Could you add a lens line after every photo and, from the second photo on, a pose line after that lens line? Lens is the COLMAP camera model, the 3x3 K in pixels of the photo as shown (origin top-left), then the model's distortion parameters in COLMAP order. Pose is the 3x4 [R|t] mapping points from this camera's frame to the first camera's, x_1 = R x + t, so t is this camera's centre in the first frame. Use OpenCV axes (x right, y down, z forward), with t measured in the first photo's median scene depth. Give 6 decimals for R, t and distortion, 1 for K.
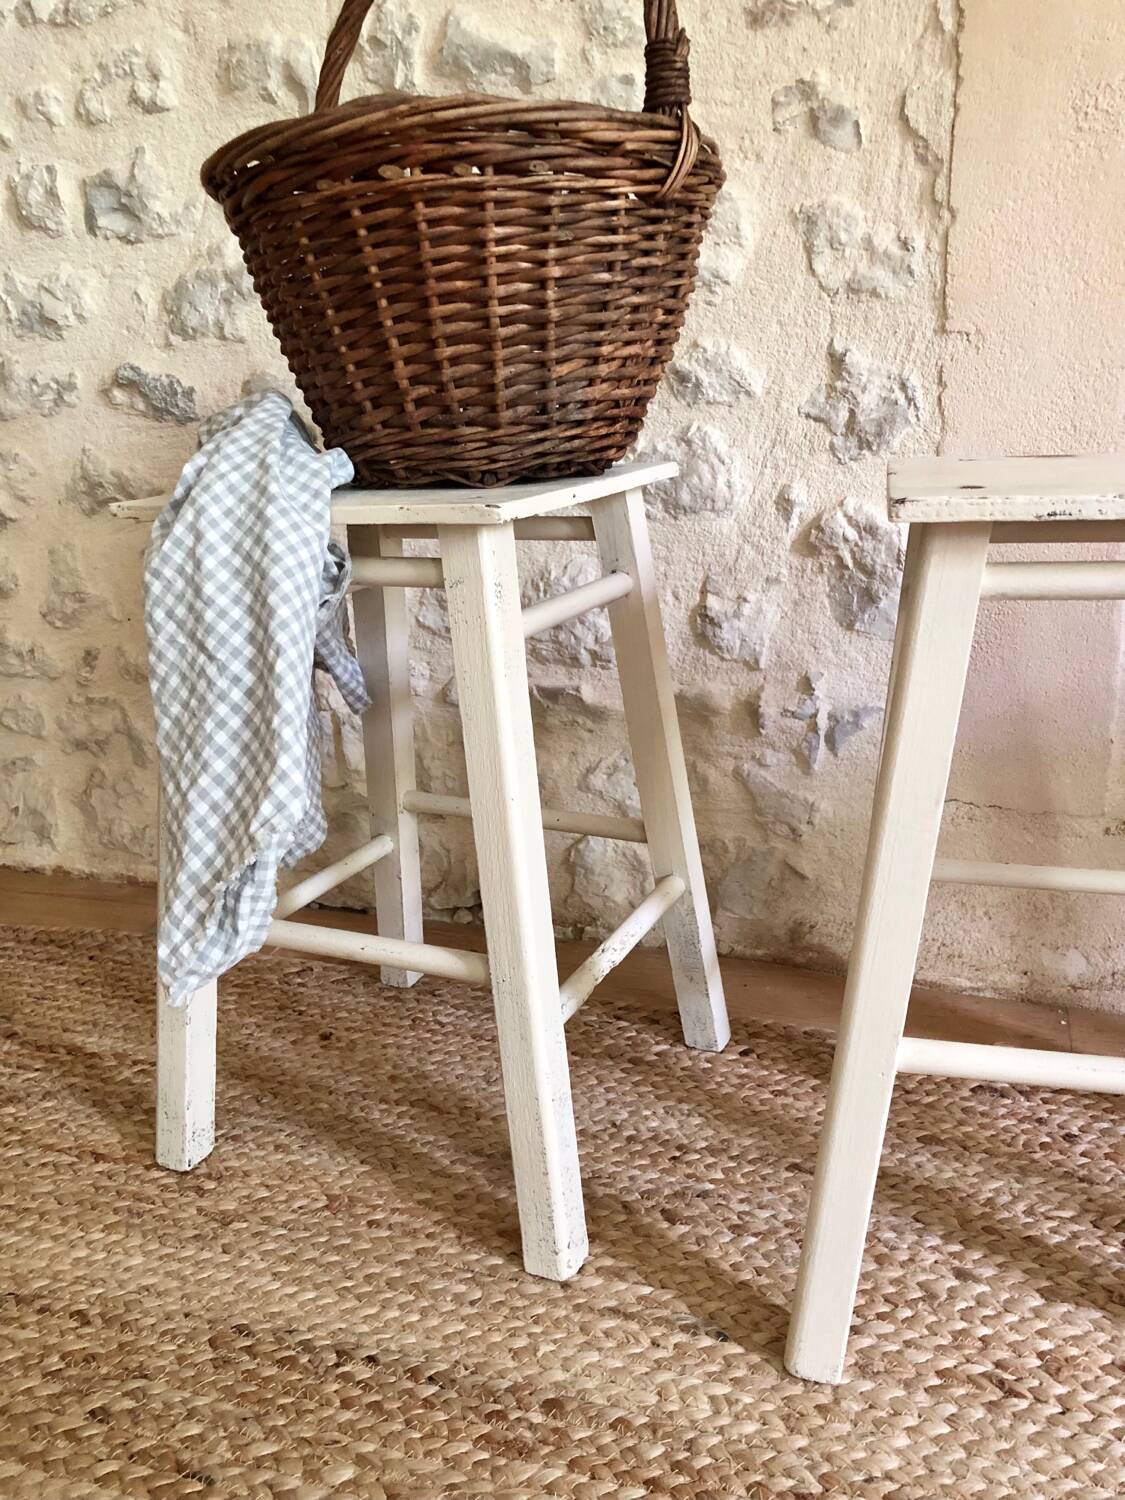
lens RADIAL K [[1230.7, 0, 556.3], [0, 1230.7, 747.2], [0, 0, 1]] dist [0.024814, -0.021952]
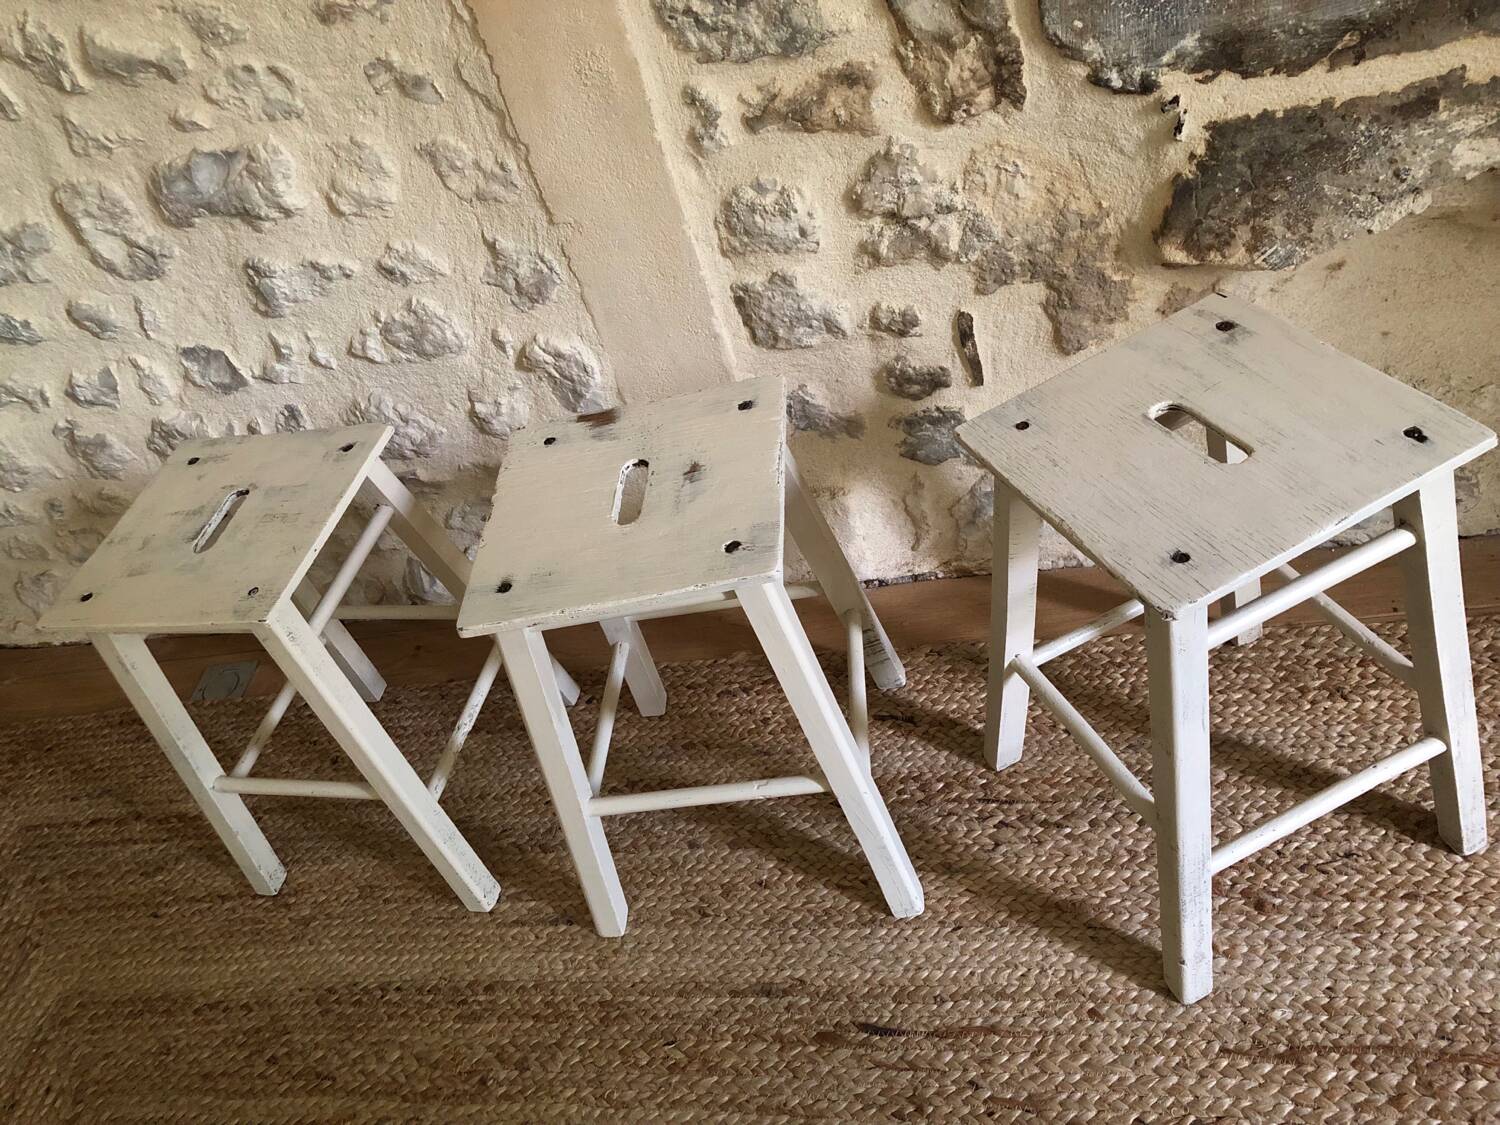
lens RADIAL K [[1230.7, 0, 737.1], [0, 1230.7, 541.4], [0, 0, 1]] dist [0.024814, -0.021952]
pose [[0.952363, -0.304880, 0.007295, 0.428721], [0.275108, 0.869196, 0.410869, -0.587361], [-0.131607, -0.389289, 0.911665, -0.426937]]
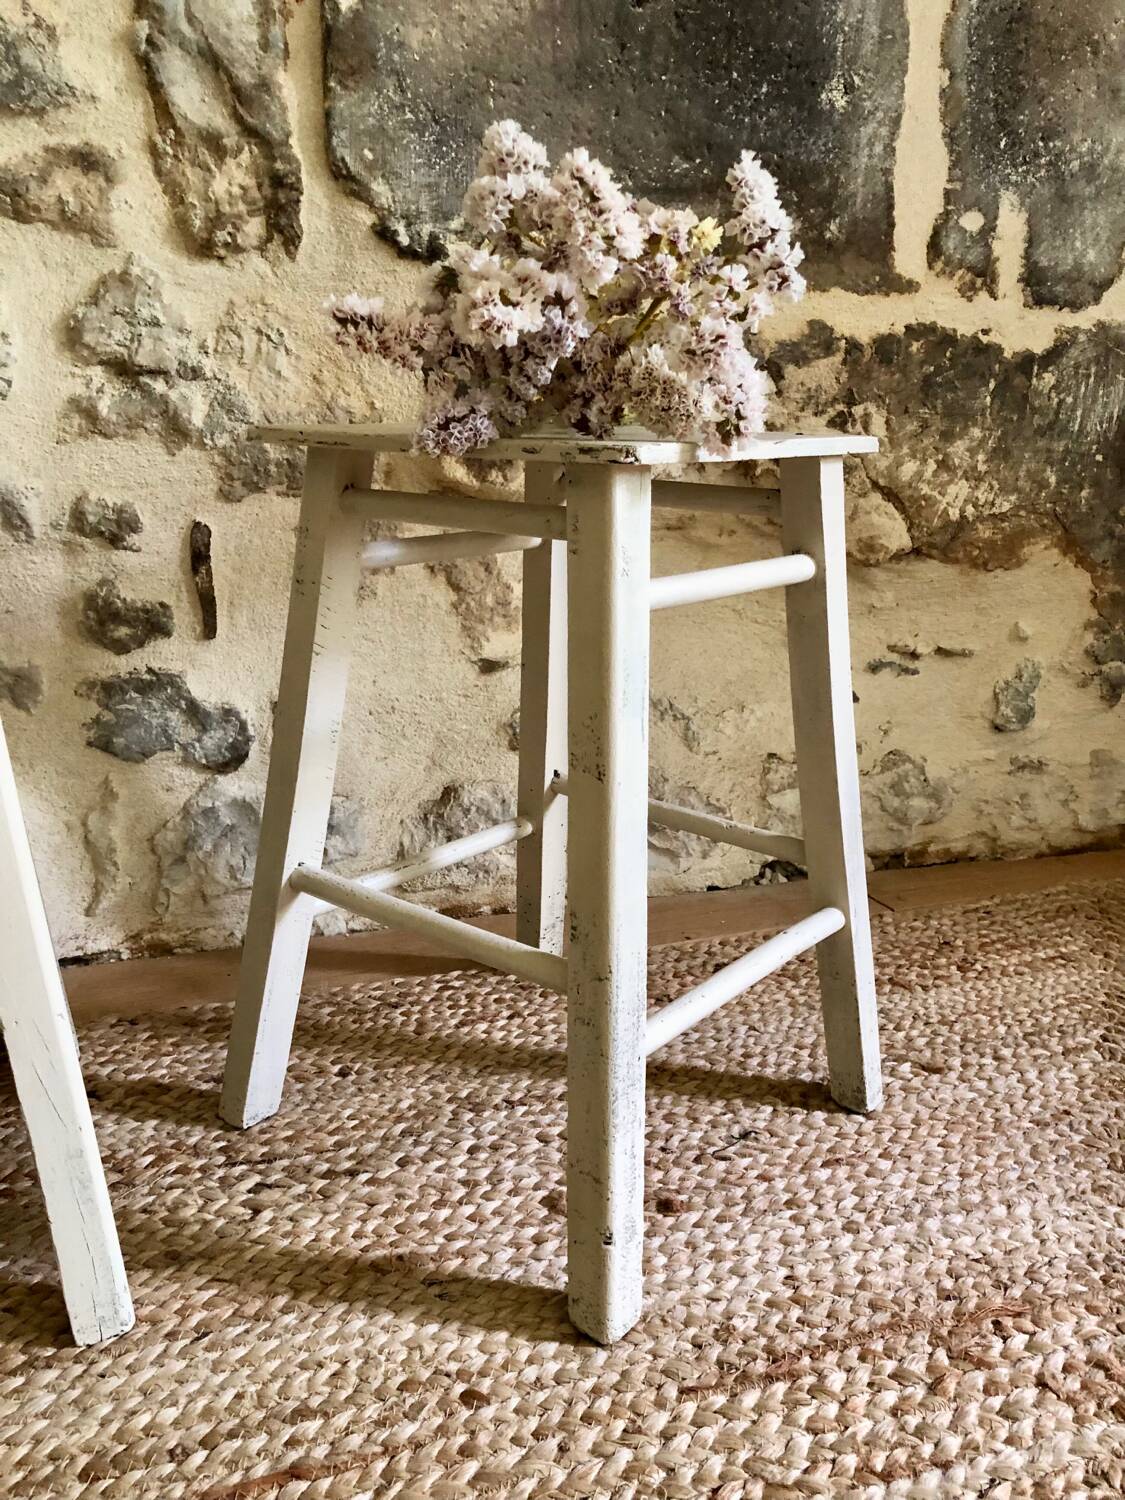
lens RADIAL K [[1230.7, 0, 569.4], [0, 1230.7, 742.5], [0, 0, 1]] dist [0.024814, -0.021952]
pose [[0.754868, -0.121586, 0.644508, 0.272285], [0.120567, 0.991645, 0.045861, 0.045313], [-0.644699, 0.043088, 0.763221, -0.109631]]
